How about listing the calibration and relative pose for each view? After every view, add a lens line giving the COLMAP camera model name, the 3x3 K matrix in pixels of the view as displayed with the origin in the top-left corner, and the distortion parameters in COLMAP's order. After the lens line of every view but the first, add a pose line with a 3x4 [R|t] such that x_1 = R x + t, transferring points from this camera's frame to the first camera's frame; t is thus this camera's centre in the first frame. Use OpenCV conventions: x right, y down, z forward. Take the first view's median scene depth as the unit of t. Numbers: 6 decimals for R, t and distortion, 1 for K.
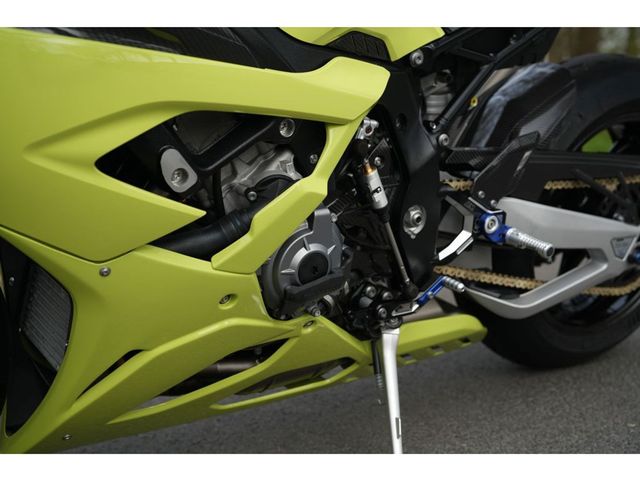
lens RADIAL K [[876.9, 0, 319.4], [0, 876.9, 245.2], [0, 0, 1]] dist [0.062996, 0.000000]
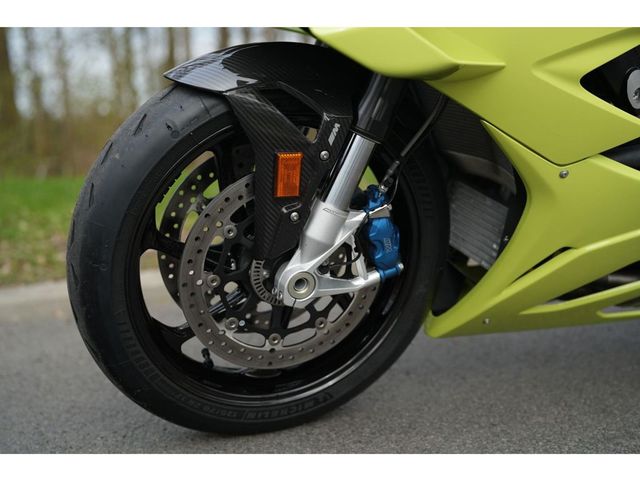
lens RADIAL K [[876.9, 0, 323.5], [0, 876.9, 235.3], [0, 0, 1]] dist [0.062996, 0.000000]
pose [[0.976124, 0.059132, -0.209012, -0.240738], [-0.058346, 0.998247, 0.009932, 0.094663], [0.209233, 0.002500, 0.977863, -0.194483]]
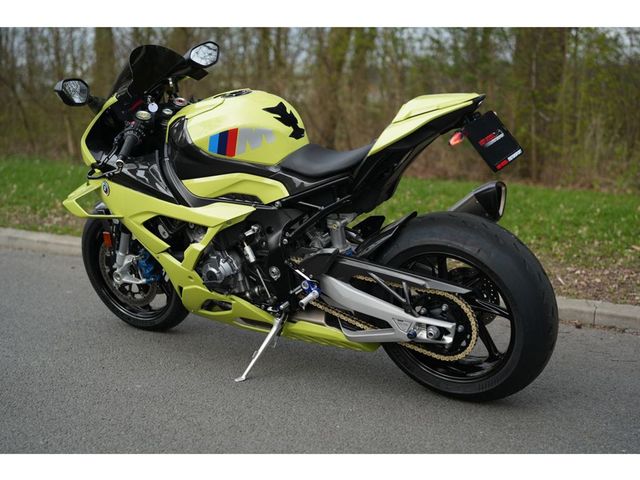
lens RADIAL K [[876.9, 0, 322.4], [0, 876.9, 240.4], [0, 0, 1]] dist [0.062996, 0.000000]
pose [[0.367408, 0.226527, -0.902052, 2.259818], [-0.167409, 0.970152, 0.175443, -0.546220], [0.914869, 0.086553, 0.394364, 0.208784]]
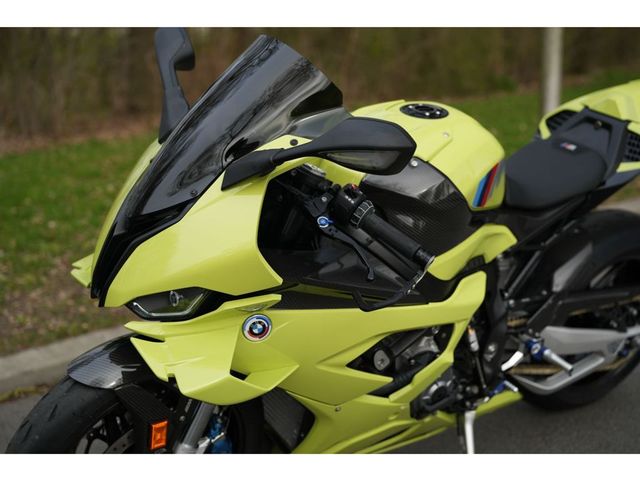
lens RADIAL K [[876.9, 0, 321.8], [0, 876.9, 256.3], [0, 0, 1]] dist [0.062996, 0.000000]
pose [[0.999034, 0.038961, 0.020320, -0.256592], [-0.041161, 0.991628, 0.122389, -0.404234], [-0.015381, -0.123107, 0.992274, -0.629063]]
